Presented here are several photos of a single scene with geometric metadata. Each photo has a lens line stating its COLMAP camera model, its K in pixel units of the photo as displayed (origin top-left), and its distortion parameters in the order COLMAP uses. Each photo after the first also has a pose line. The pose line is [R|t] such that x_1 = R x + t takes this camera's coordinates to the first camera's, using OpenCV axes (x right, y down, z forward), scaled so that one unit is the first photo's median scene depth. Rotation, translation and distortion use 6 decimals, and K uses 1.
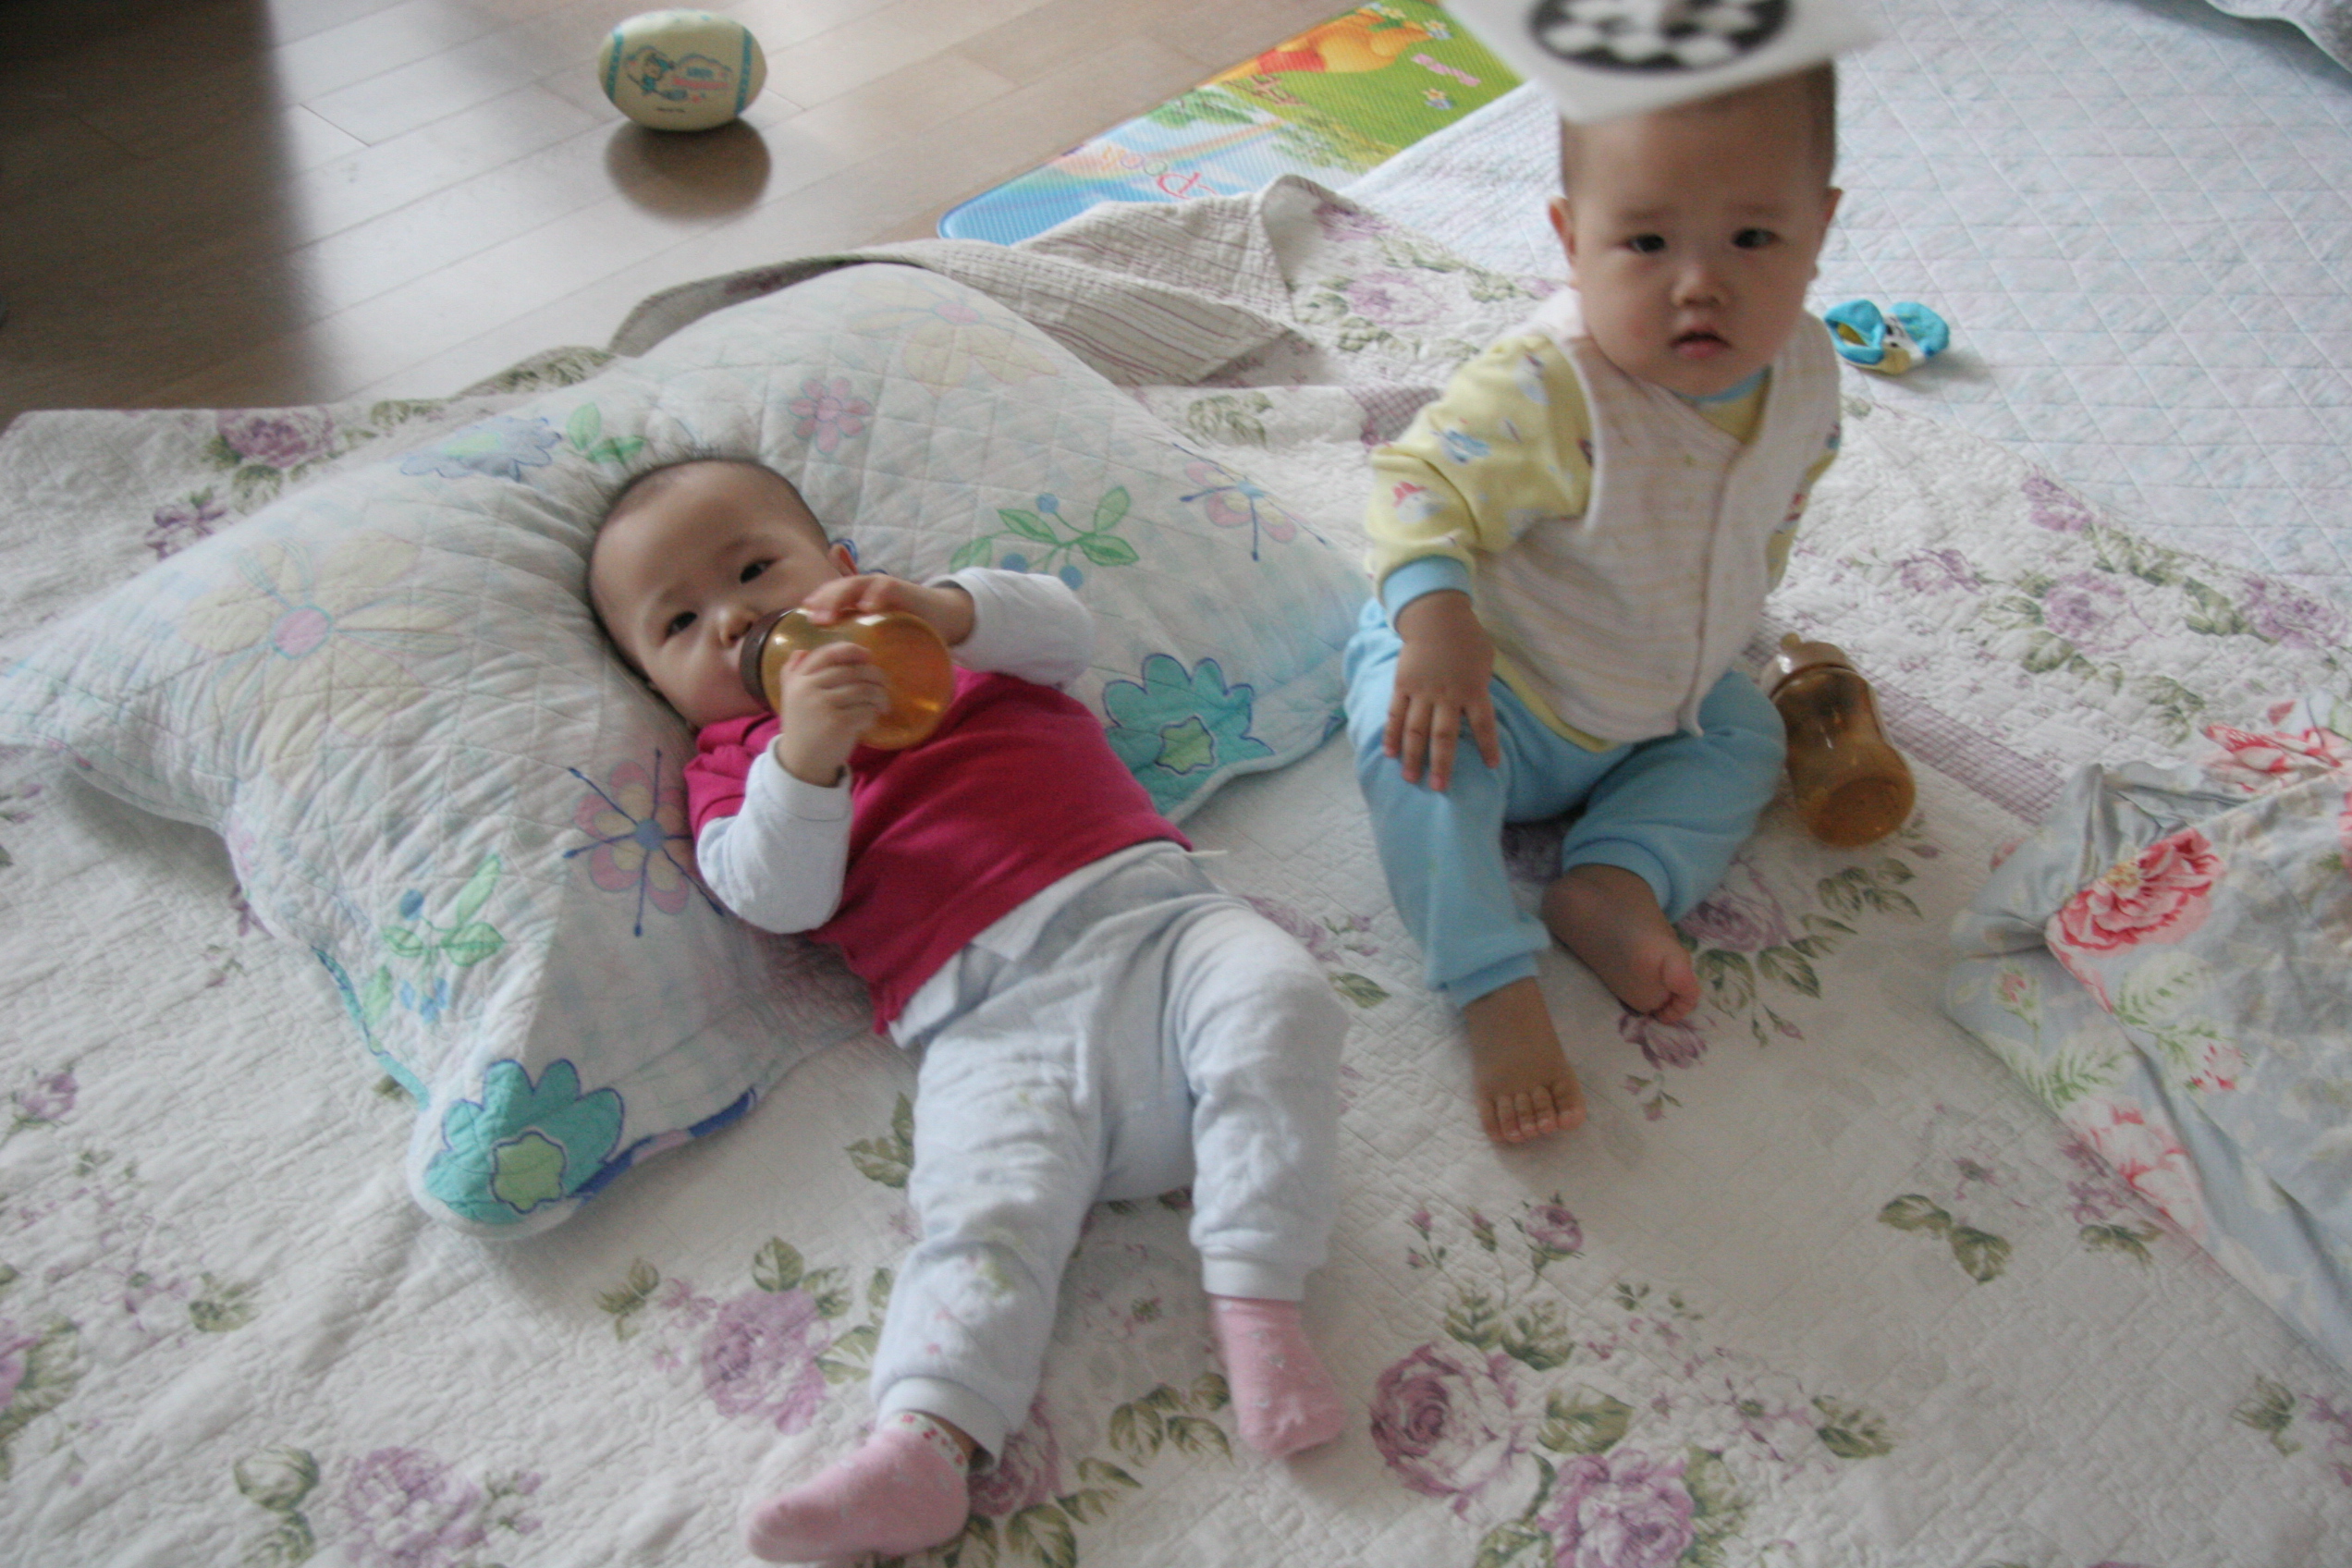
lens RADIAL K [[2929.7, 0, 1184.1], [0, 2929.7, 805.6], [0, 0, 1]] dist [0.030176, 0.229743]
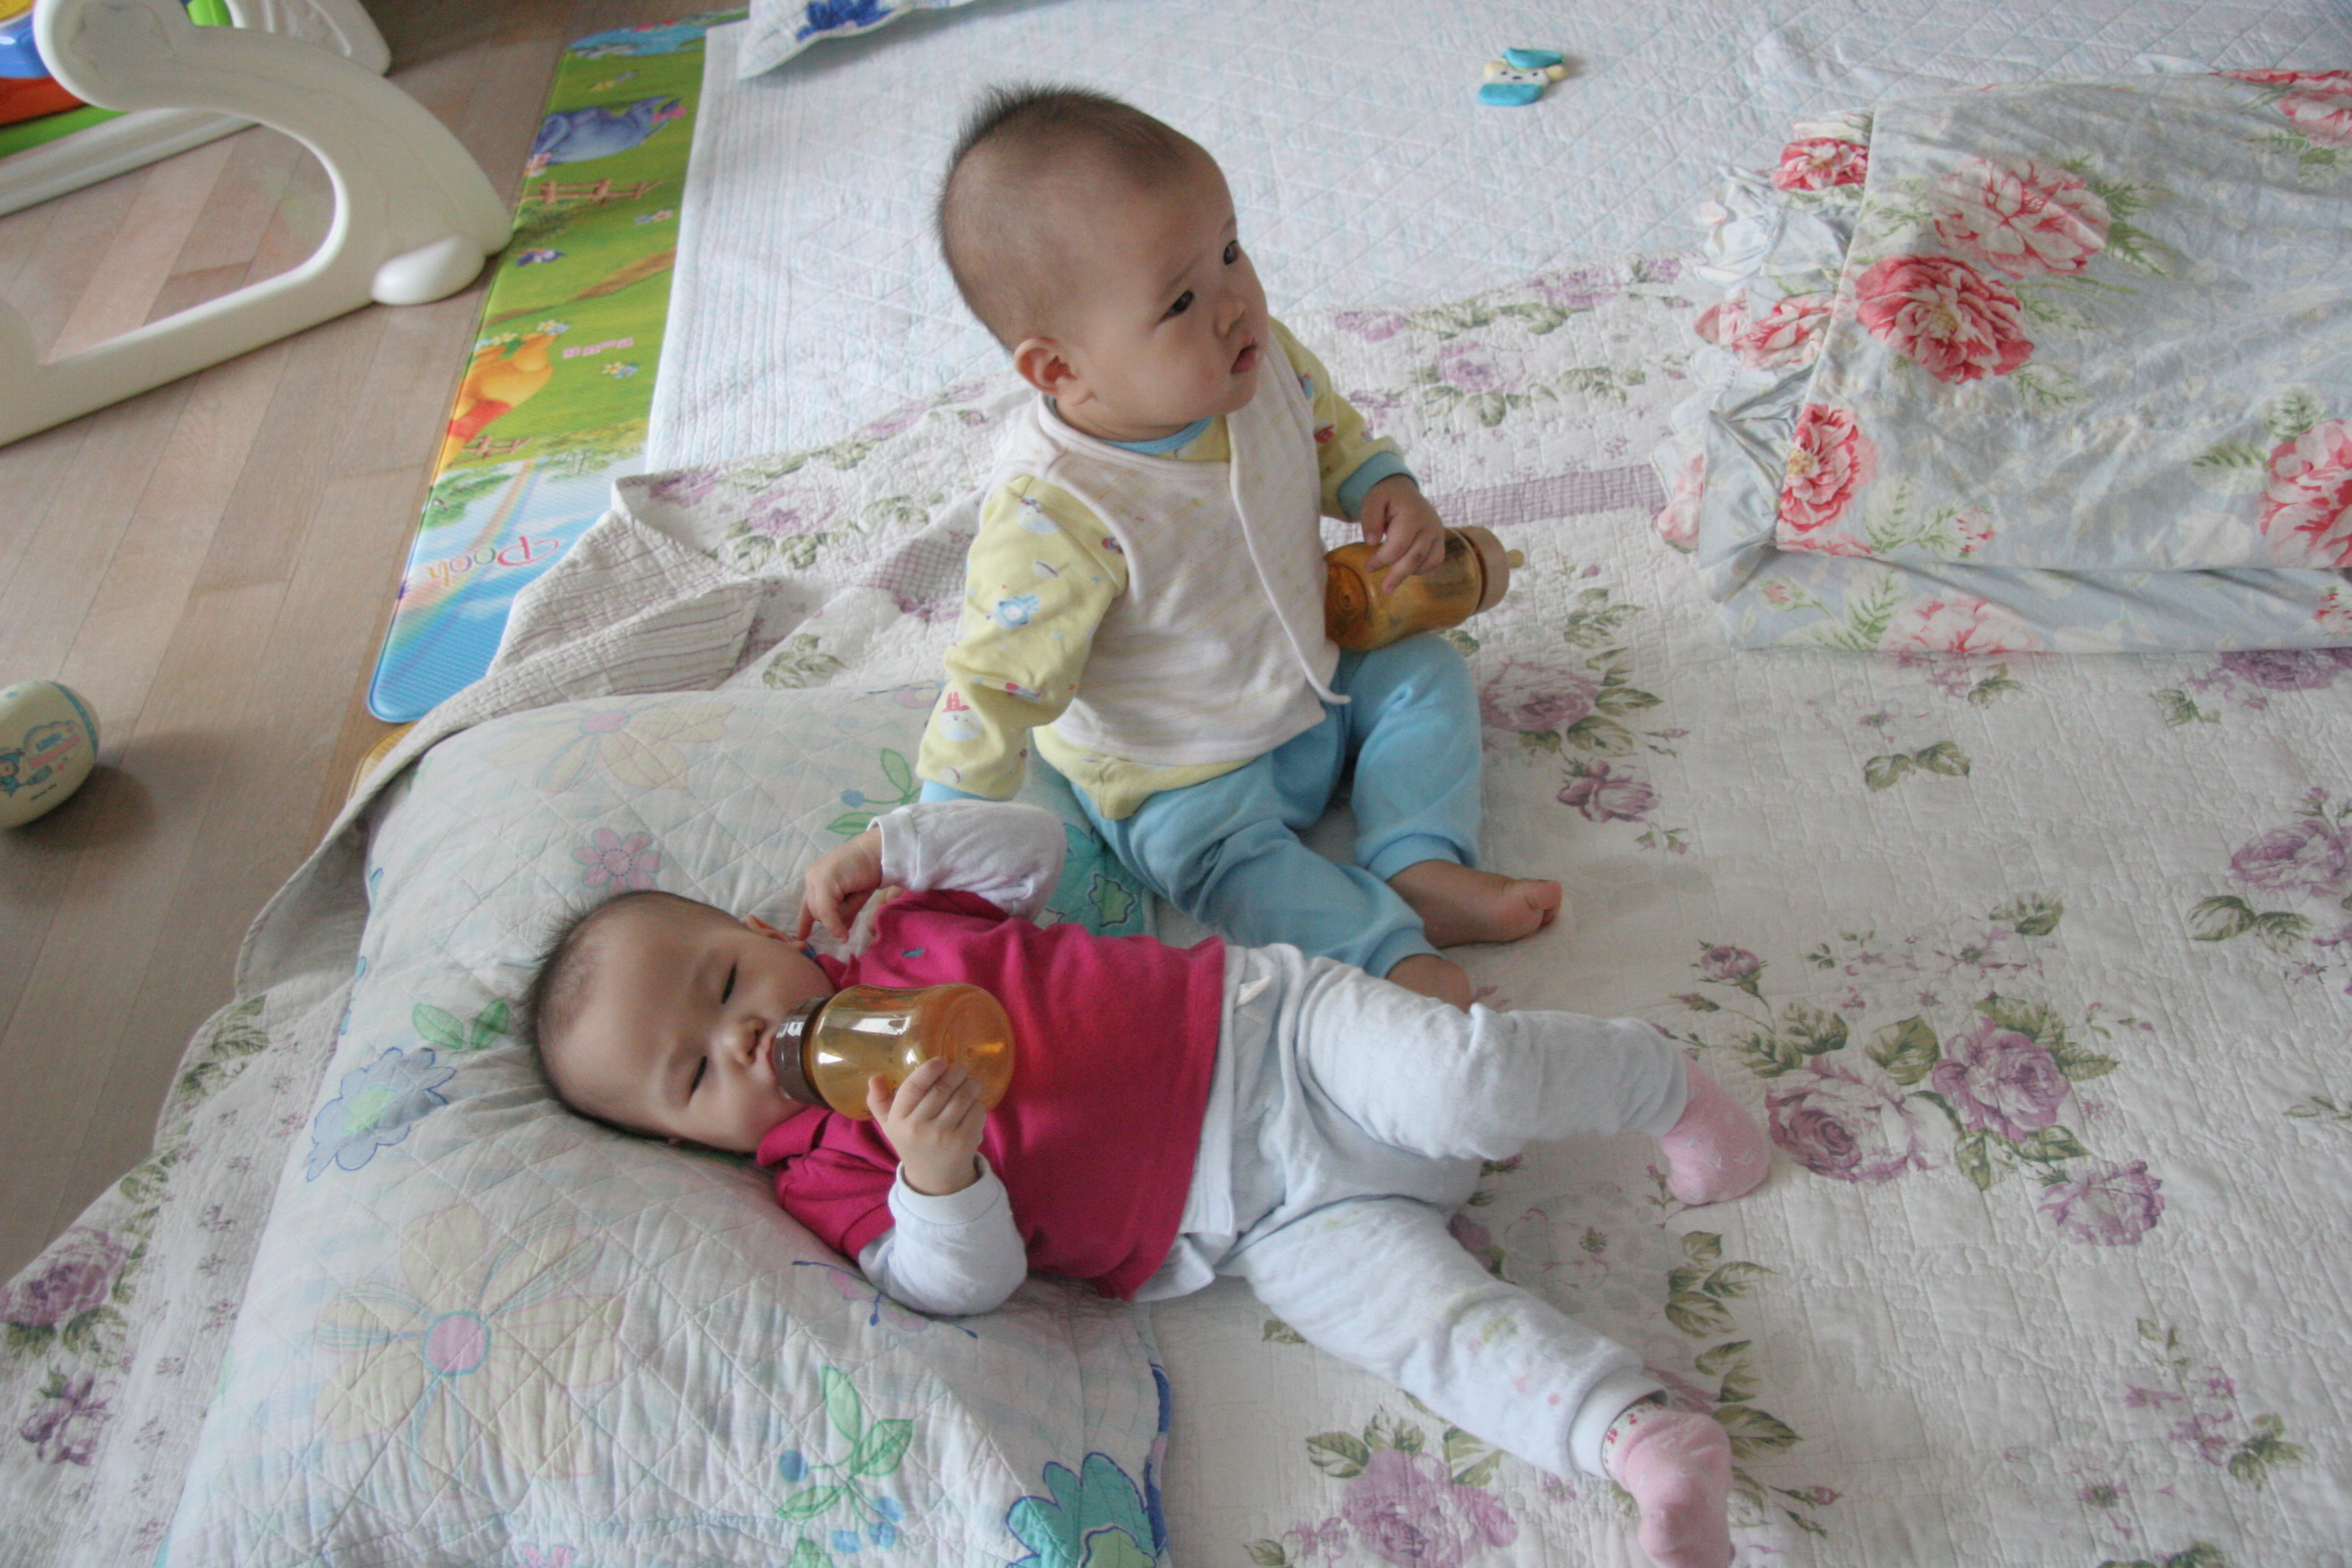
lens RADIAL K [[2553.5, 0, 1187.4], [0, 2553.5, 776.4], [0, 0, 1]] dist [-0.006665, 0.006727]
pose [[0.681011, -0.596705, 0.424462, -0.377705], [0.616545, 0.779975, 0.107292, -0.142704], [-0.395091, 0.188633, 0.899067, 0.160862]]
